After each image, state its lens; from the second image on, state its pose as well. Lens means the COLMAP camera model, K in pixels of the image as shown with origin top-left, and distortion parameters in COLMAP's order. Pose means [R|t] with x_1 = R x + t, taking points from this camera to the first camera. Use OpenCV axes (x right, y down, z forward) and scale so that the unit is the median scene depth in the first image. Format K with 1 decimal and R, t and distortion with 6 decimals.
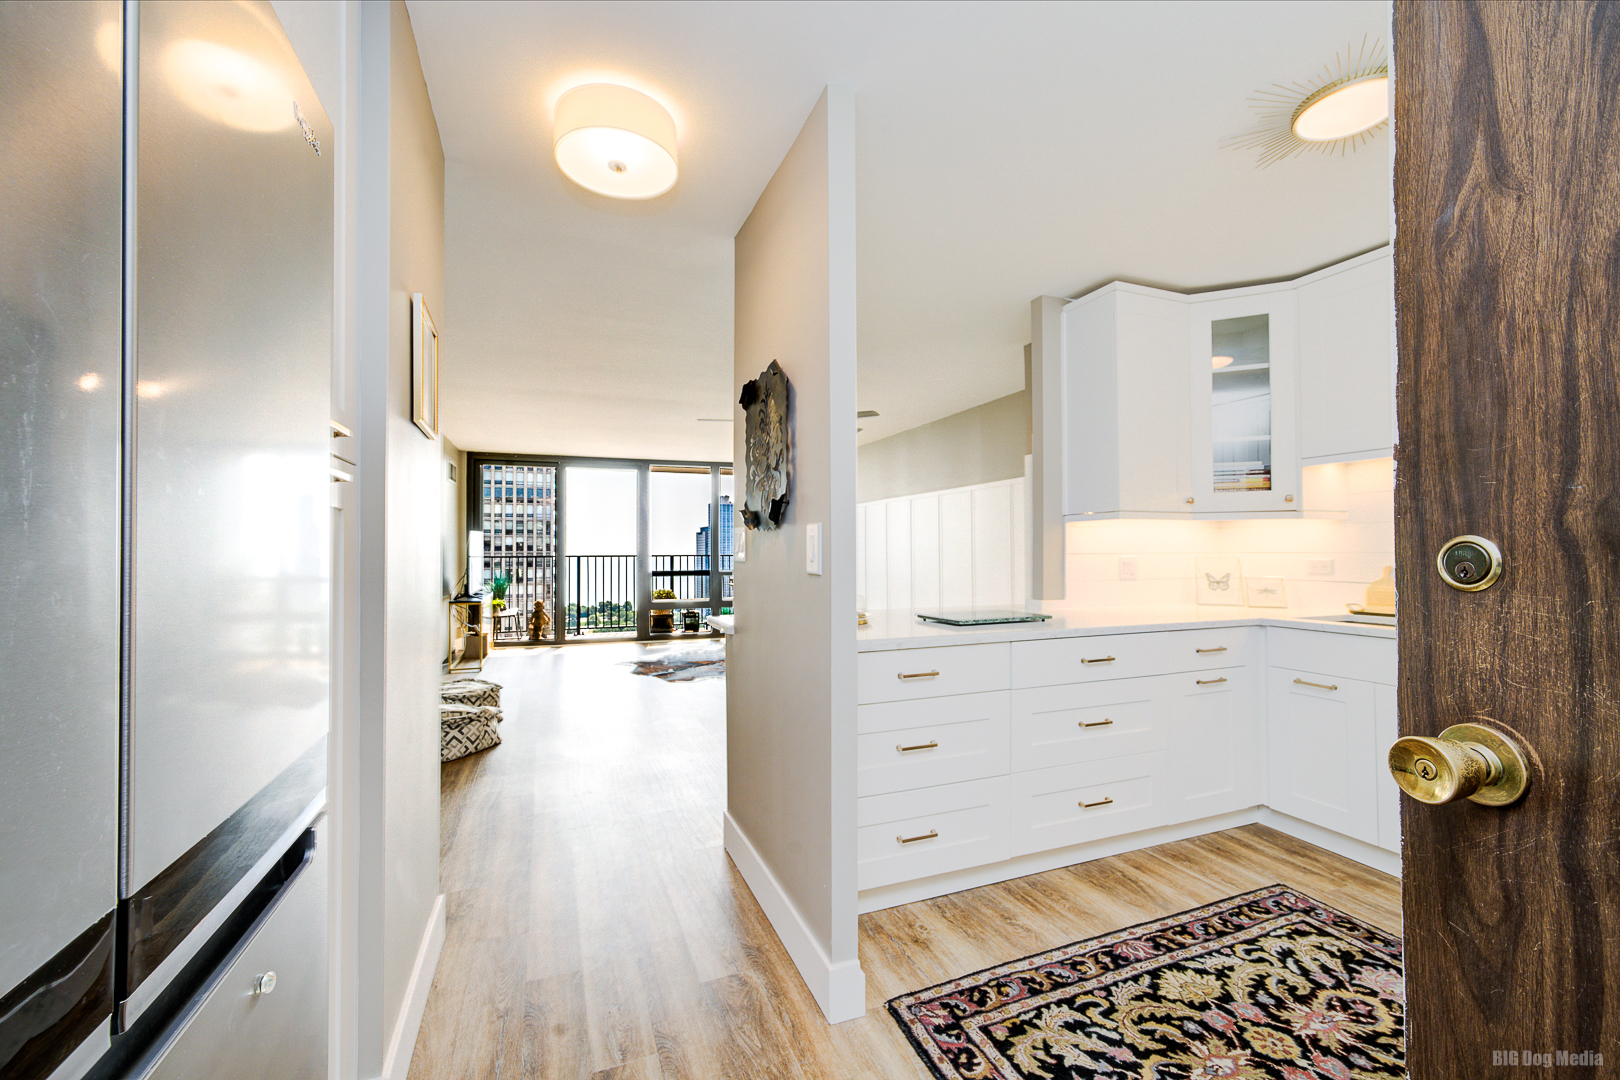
lens RADIAL K [[648.0, 0, 810.0], [0, 648.0, 540.0], [0, 0, 1]] dist [-0.001070, 0.005790]
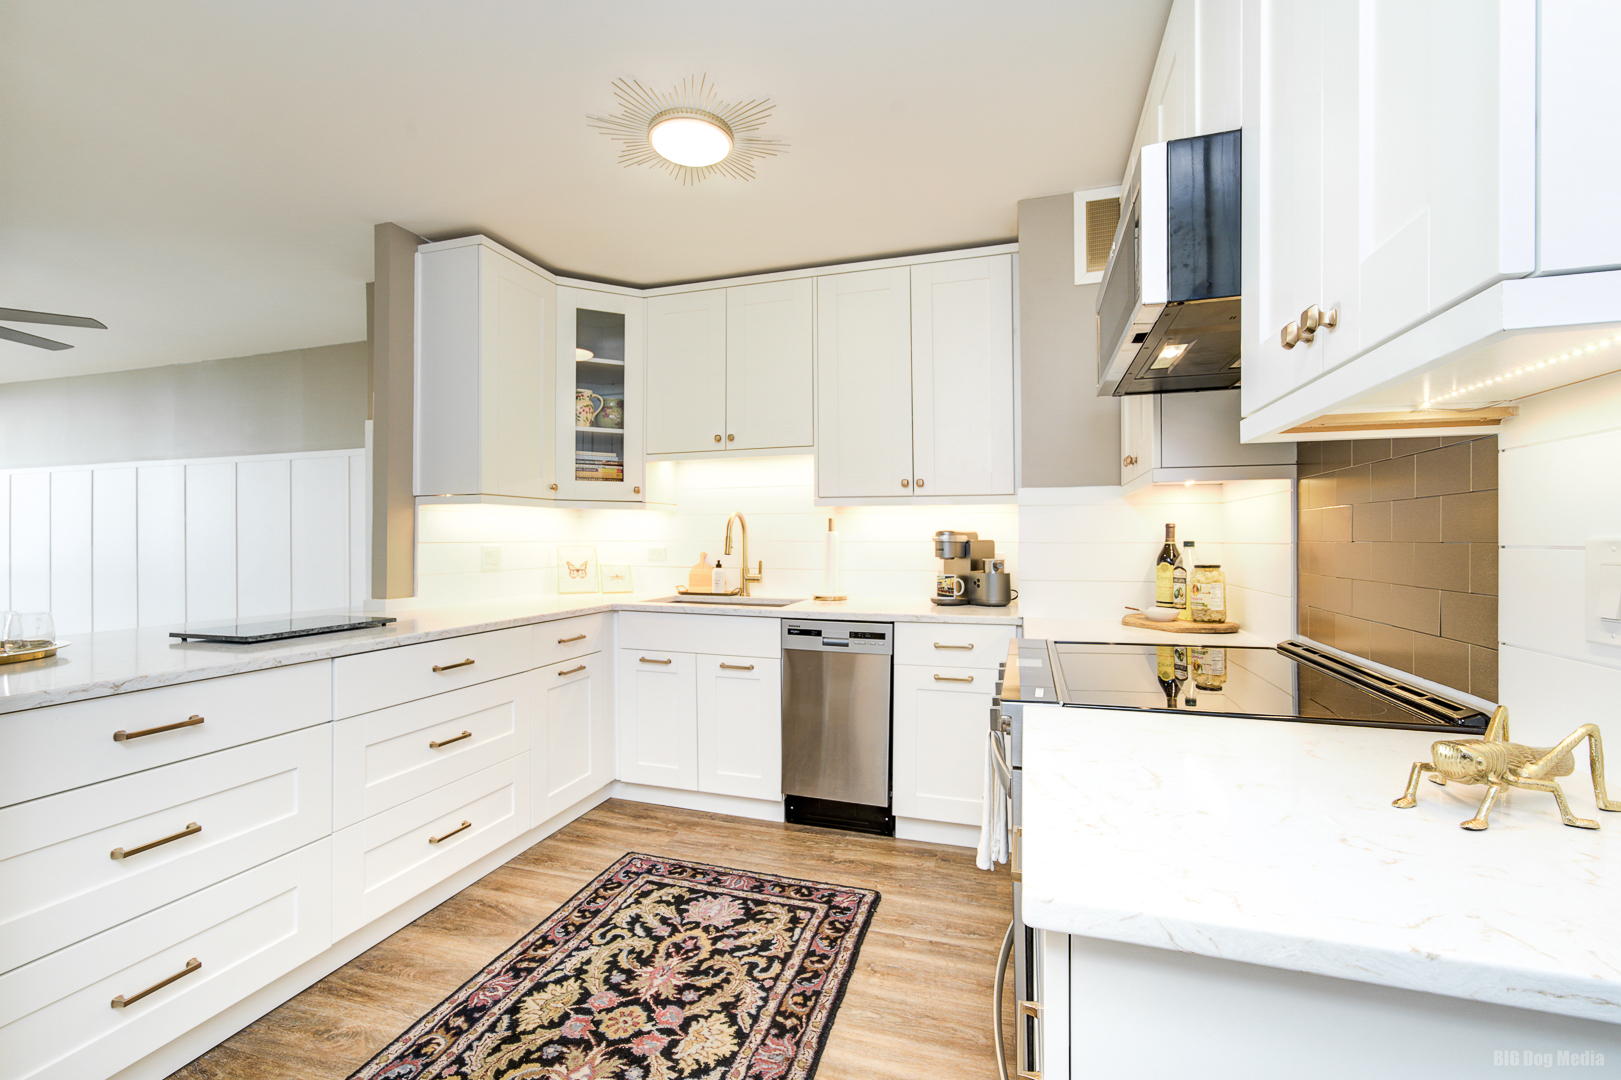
lens RADIAL K [[673.1, 0, 809.8], [0, 673.1, 547.7], [0, 0, 1]] dist [-0.019206, 0.000625]
pose [[0.627460, -0.003811, 0.778639, 0.064207], [-0.014173, 0.999766, 0.016315, 0.010931], [-0.778520, -0.021272, 0.627260, 0.103109]]
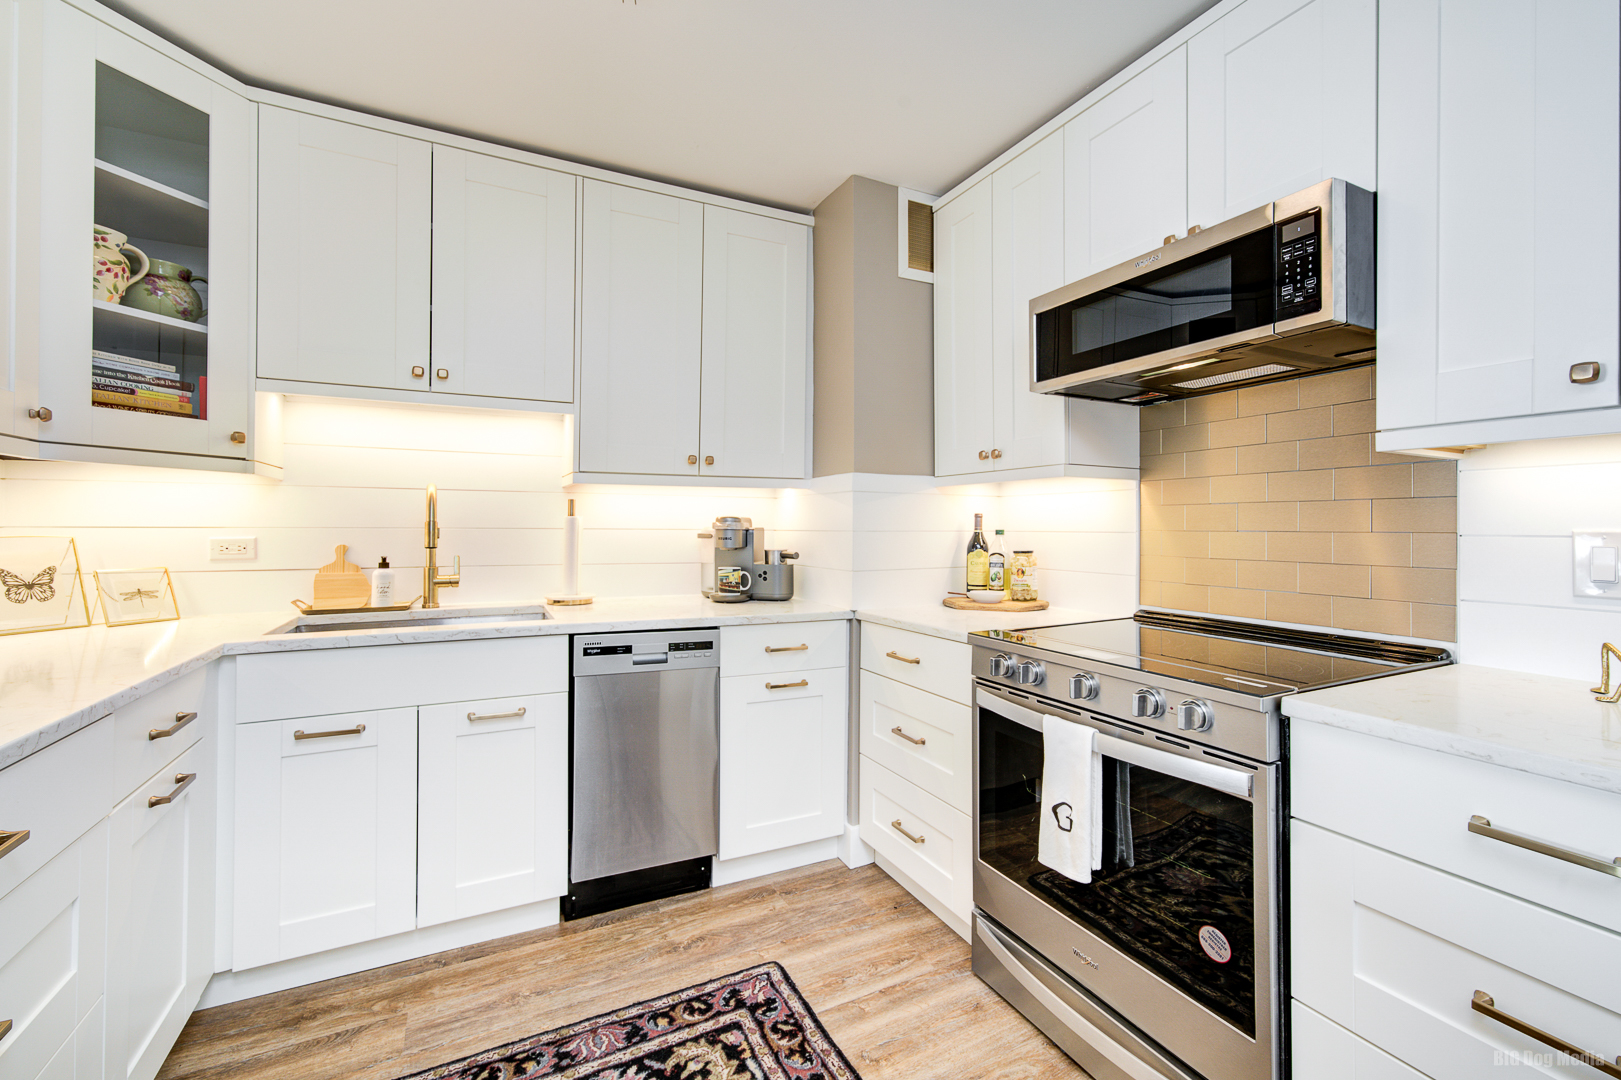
lens RADIAL K [[666.3, 0, 826.9], [0, 666.3, 525.0], [0, 0, 1]] dist [-0.000231, 0.000462]
pose [[-0.090038, 0.009632, 0.995892, 0.091354], [-0.018155, 0.999771, -0.011311, 0.019209], [-0.995773, -0.019099, -0.089843, 0.683127]]
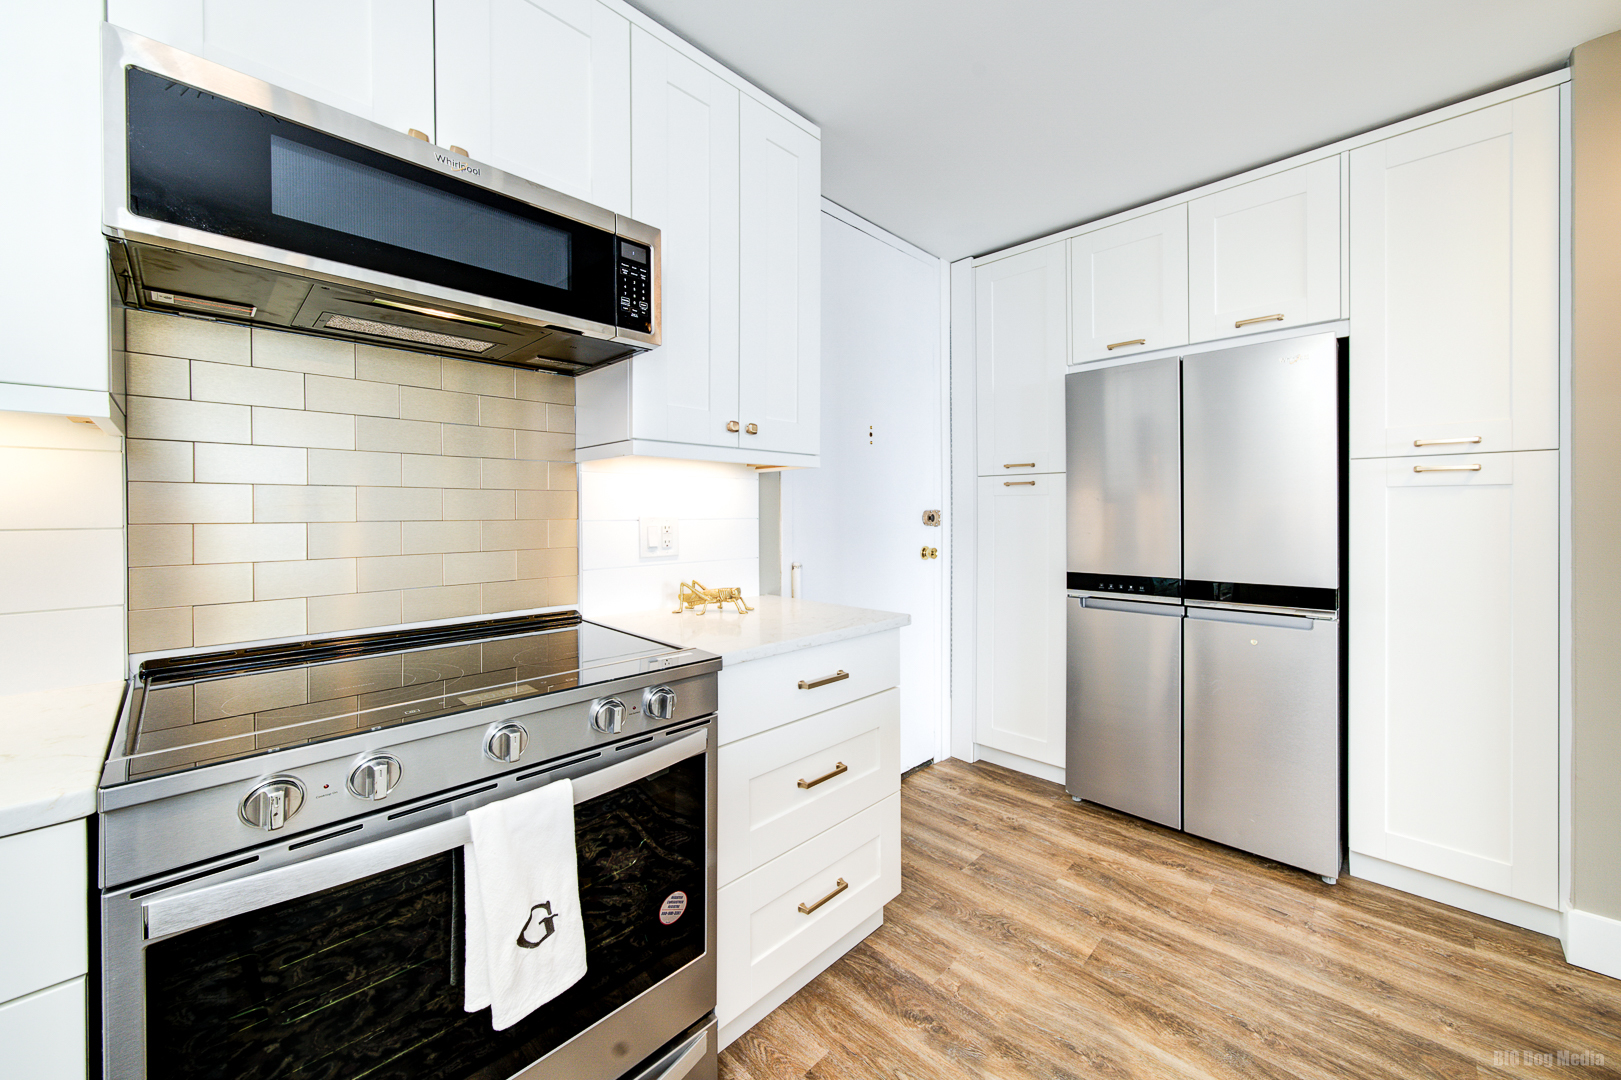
lens RADIAL K [[610.4, 0, 859.8], [0, 610.4, 516.0], [0, 0, 1]] dist [-0.038629, 0.010312]
pose [[-0.892922, 0.006276, -0.450167, 0.710002], [0.011876, 0.999883, -0.009616, 0.015972], [0.450054, -0.013933, -0.892893, 0.859693]]
